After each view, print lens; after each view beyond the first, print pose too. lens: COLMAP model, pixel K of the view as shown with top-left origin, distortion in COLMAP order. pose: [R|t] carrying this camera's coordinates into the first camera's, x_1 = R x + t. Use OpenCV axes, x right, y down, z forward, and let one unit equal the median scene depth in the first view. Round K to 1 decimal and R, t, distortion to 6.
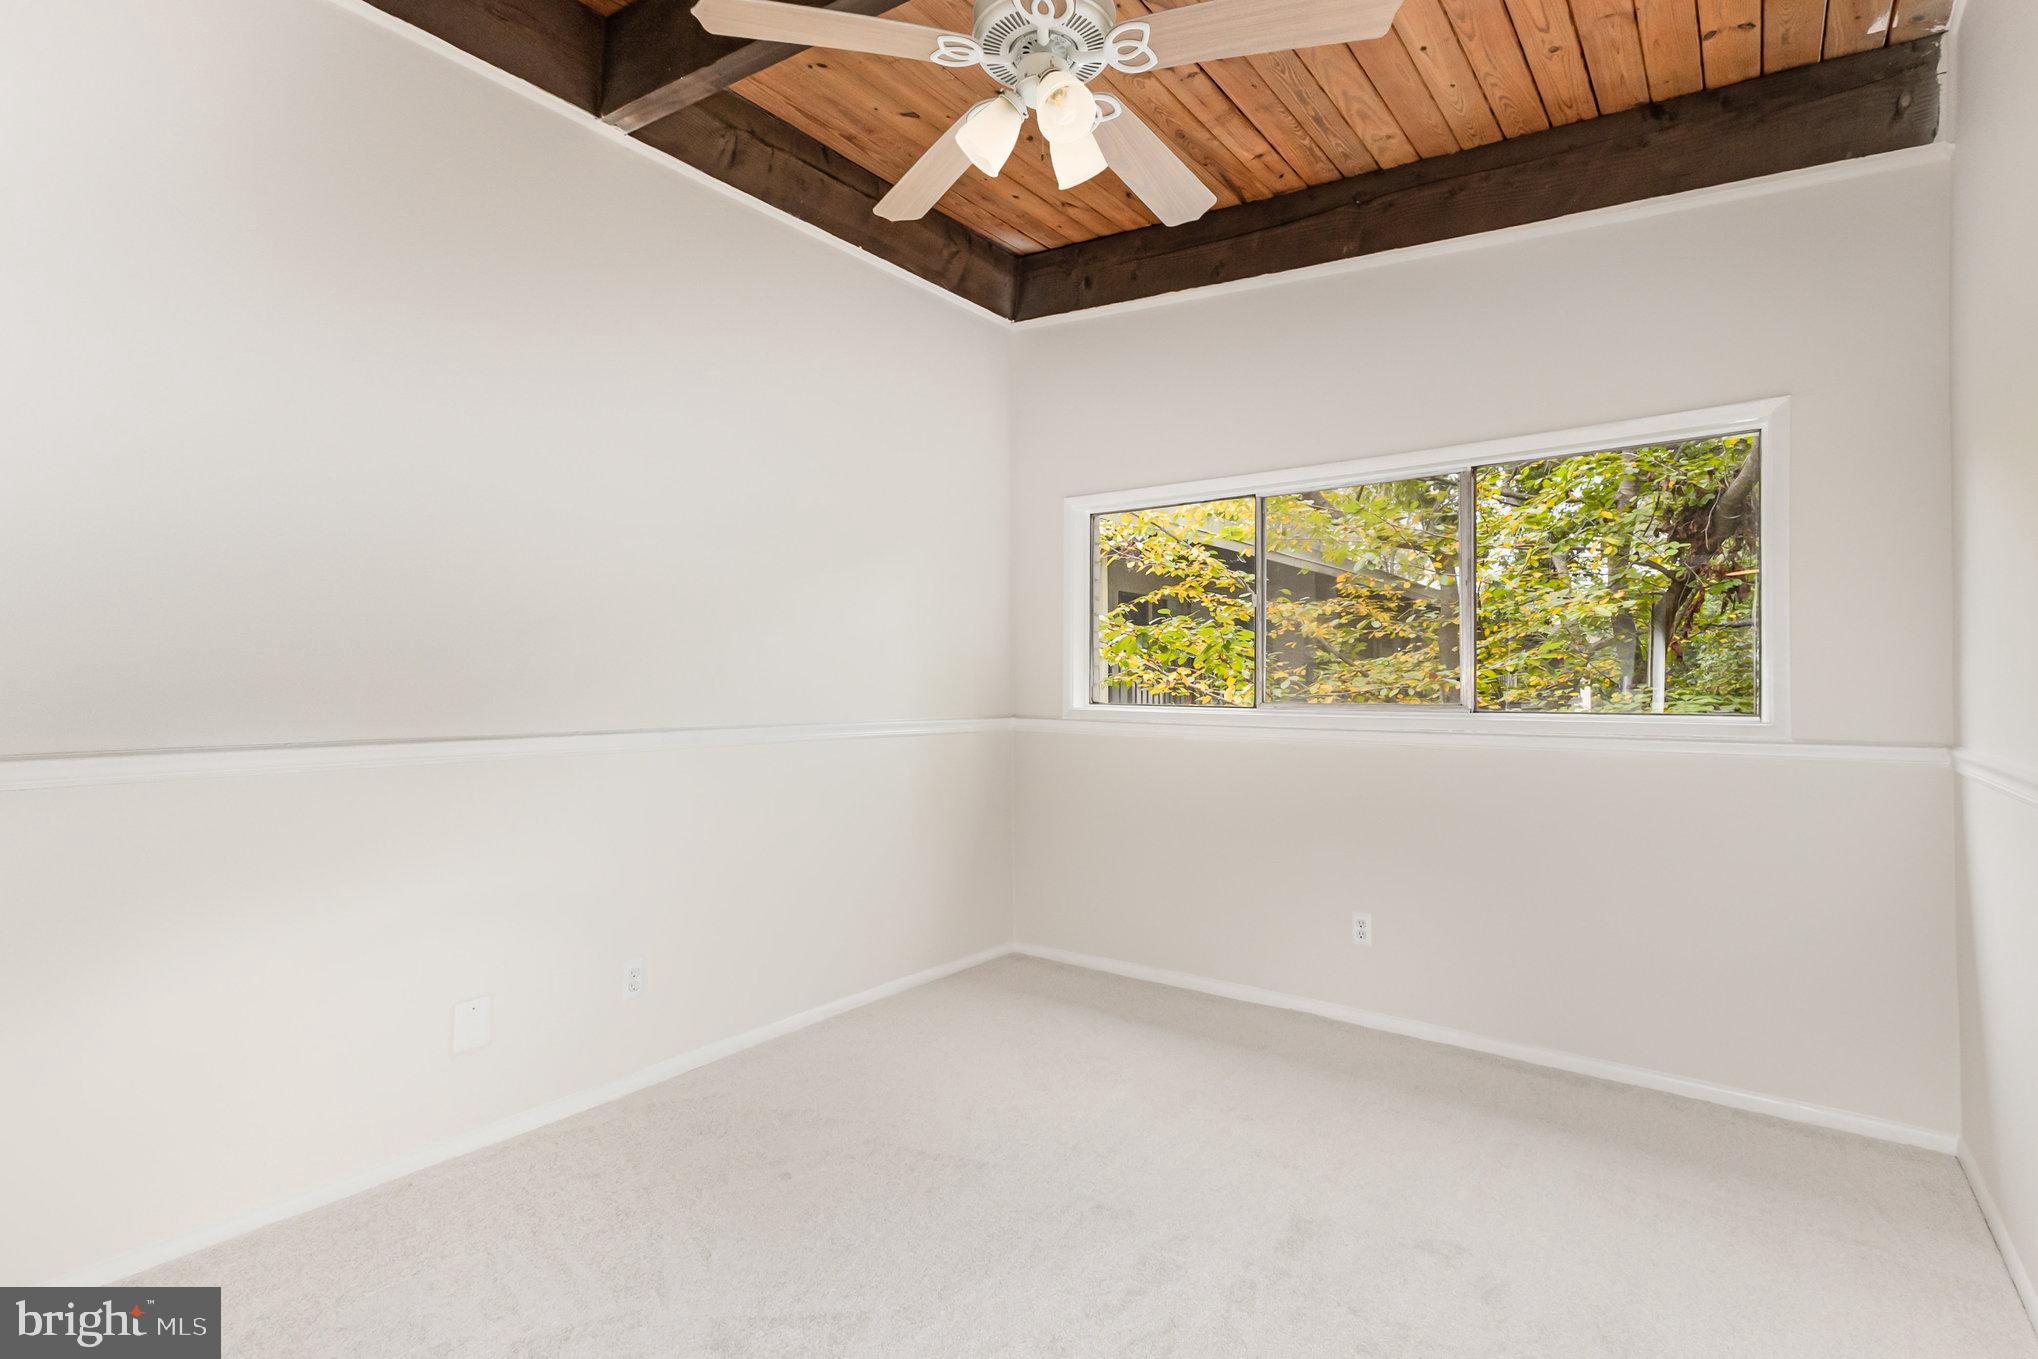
lens RADIAL K [[967.0, 0, 1024.2], [0, 967.0, 683.2], [0, 0, 1]] dist [0.021067, -0.005182]
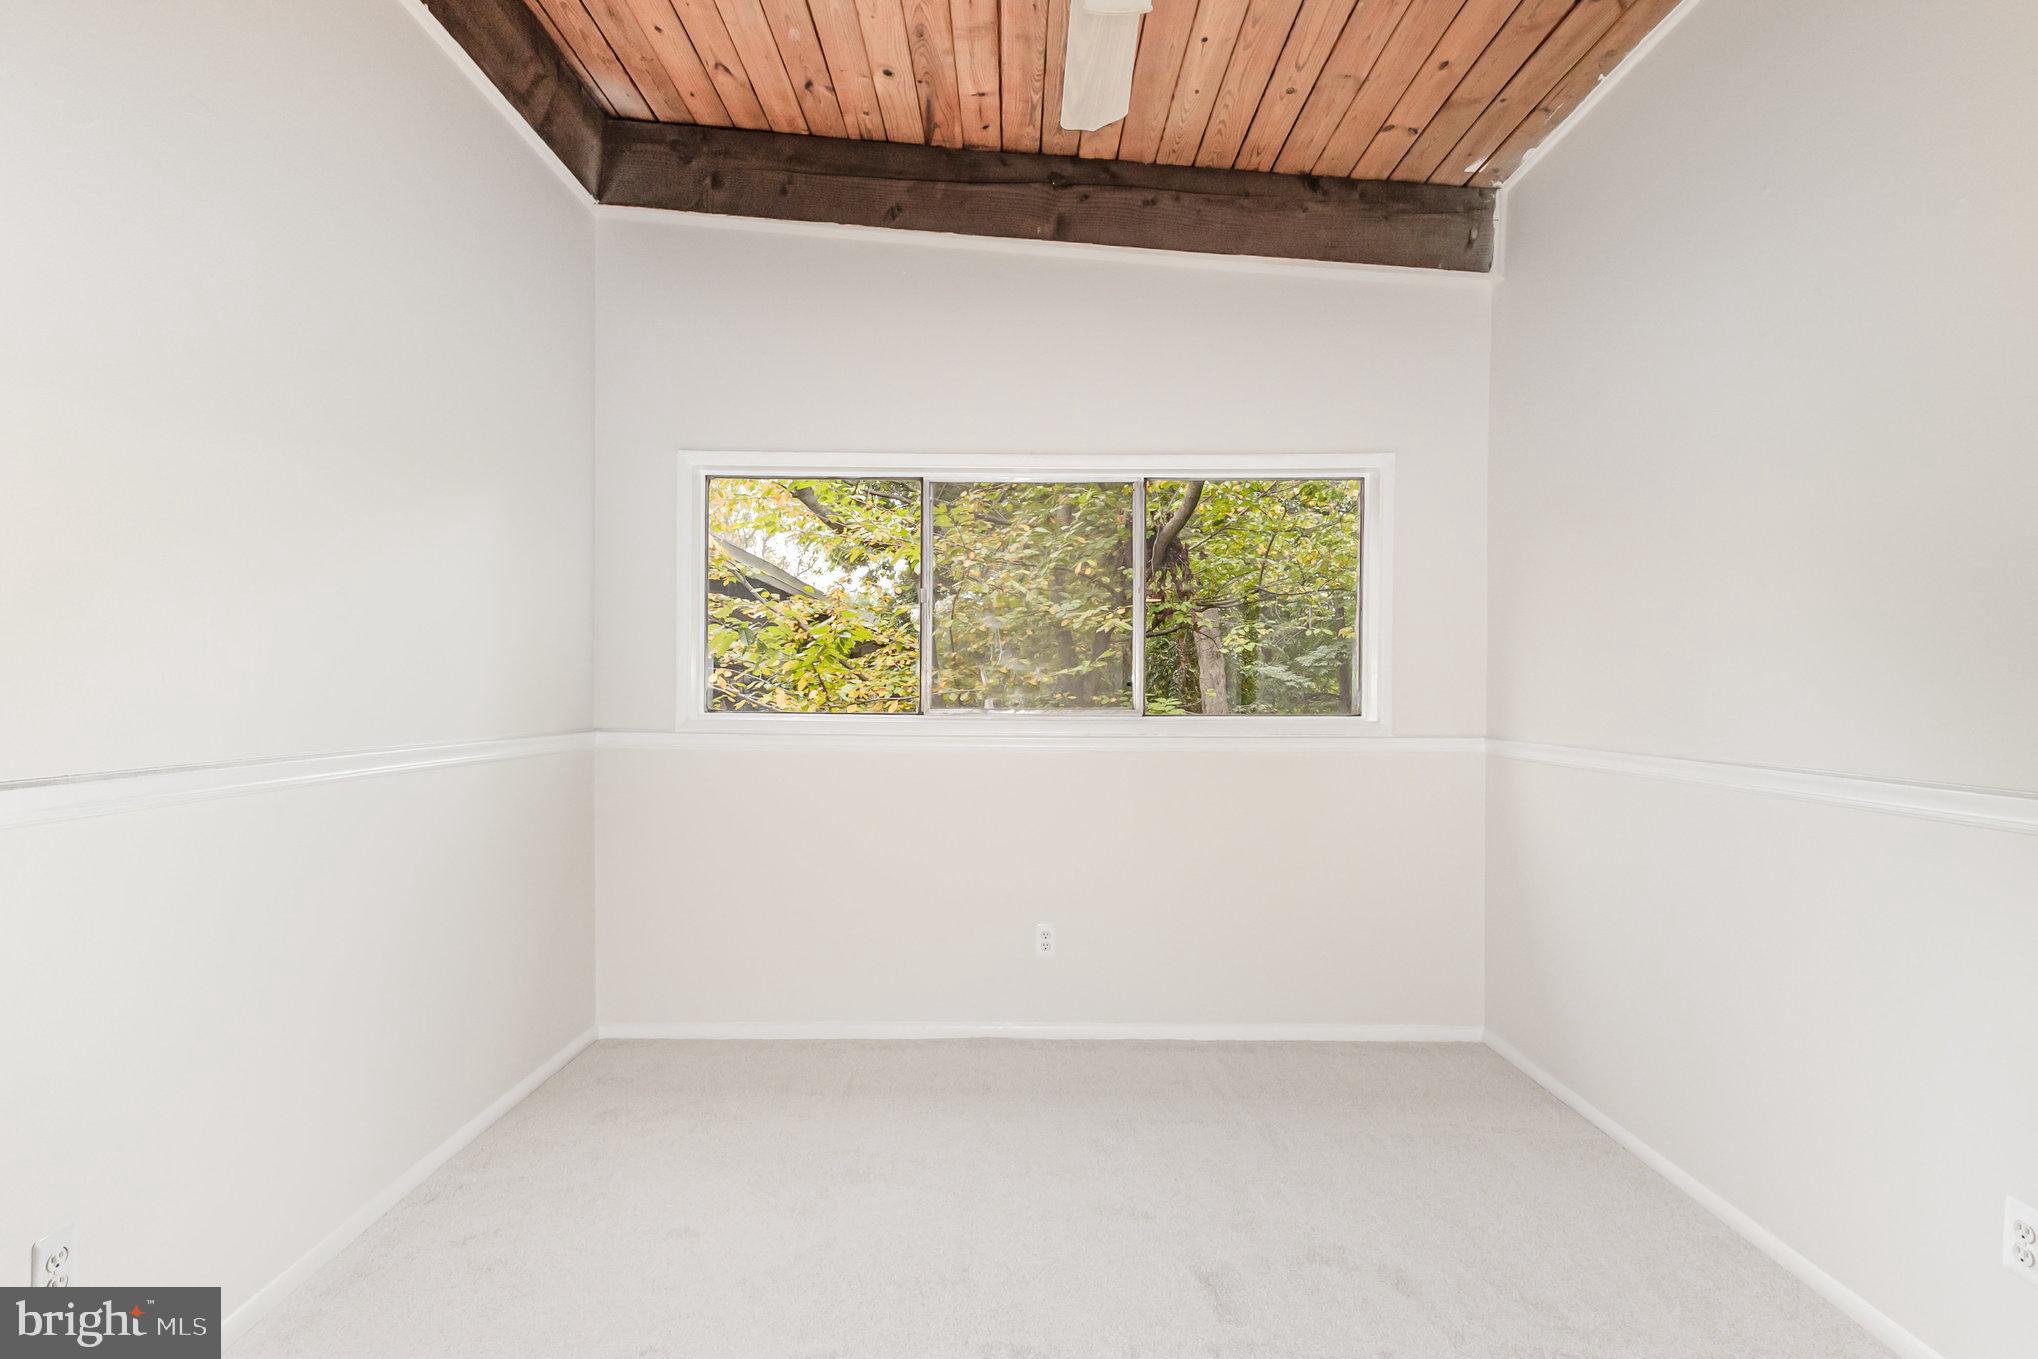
lens RADIAL K [[967.0, 0, 1013.3], [0, 967.0, 706.4], [0, 0, 1]] dist [0.021067, -0.005182]
pose [[0.798487, -0.008995, 0.601945, -0.258239], [-0.003003, 0.999816, 0.018924, 0.000487], [-0.602005, -0.016918, 0.798313, 0.246196]]
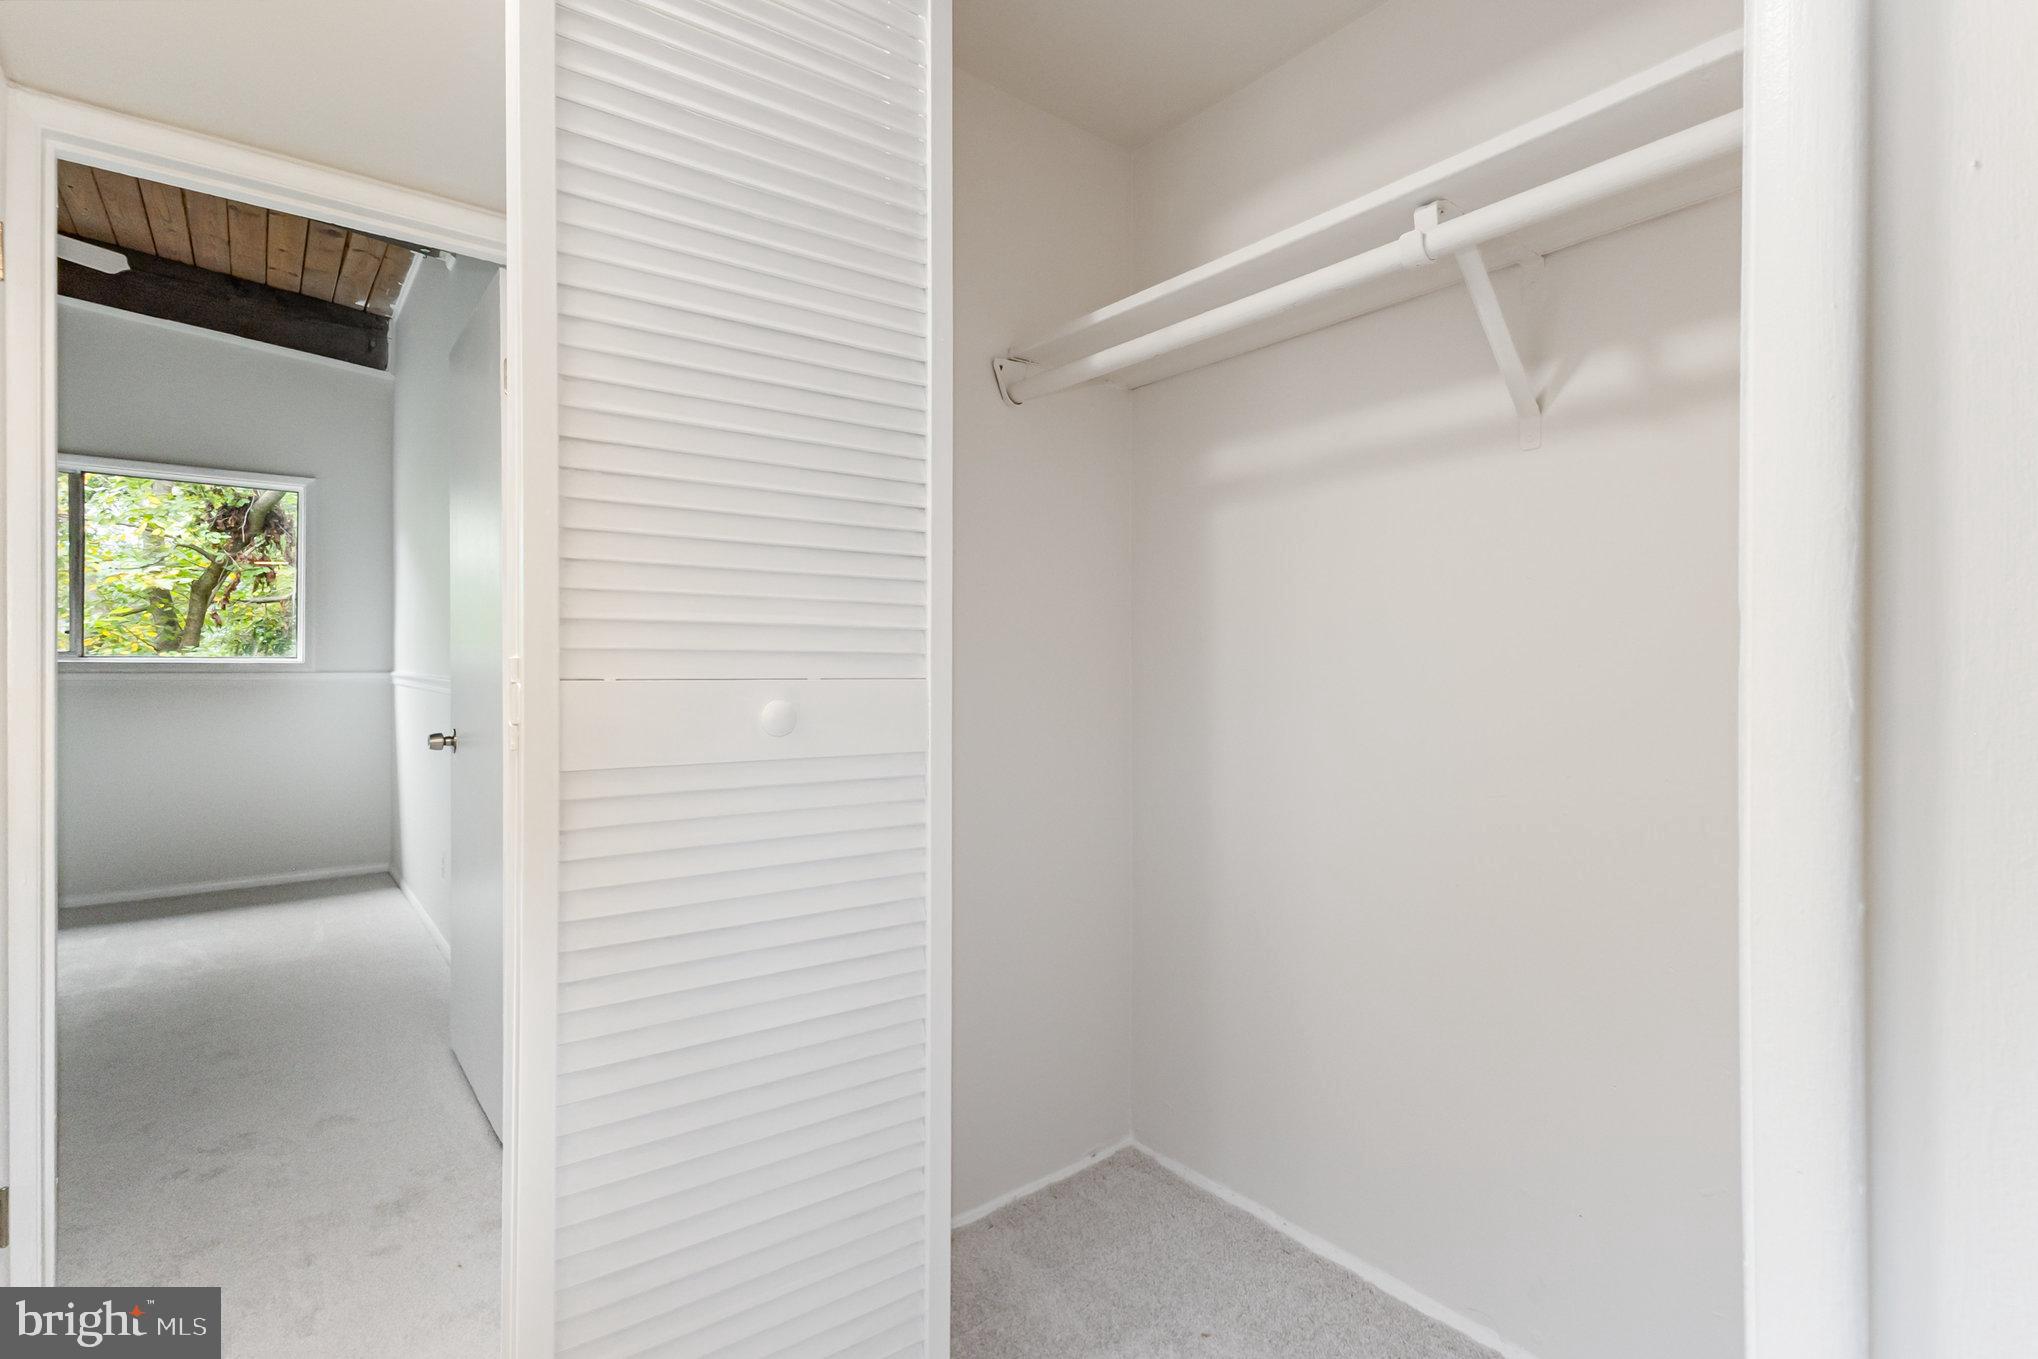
lens RADIAL K [[967.0, 0, 1013.4], [0, 967.0, 677.4], [0, 0, 1]] dist [0.021067, -0.005182]
pose [[0.265061, -0.002938, 0.964227, -0.464773], [-0.015918, 0.999846, 0.007422, 0.025294], [-0.964100, -0.017316, 0.264973, -0.546390]]
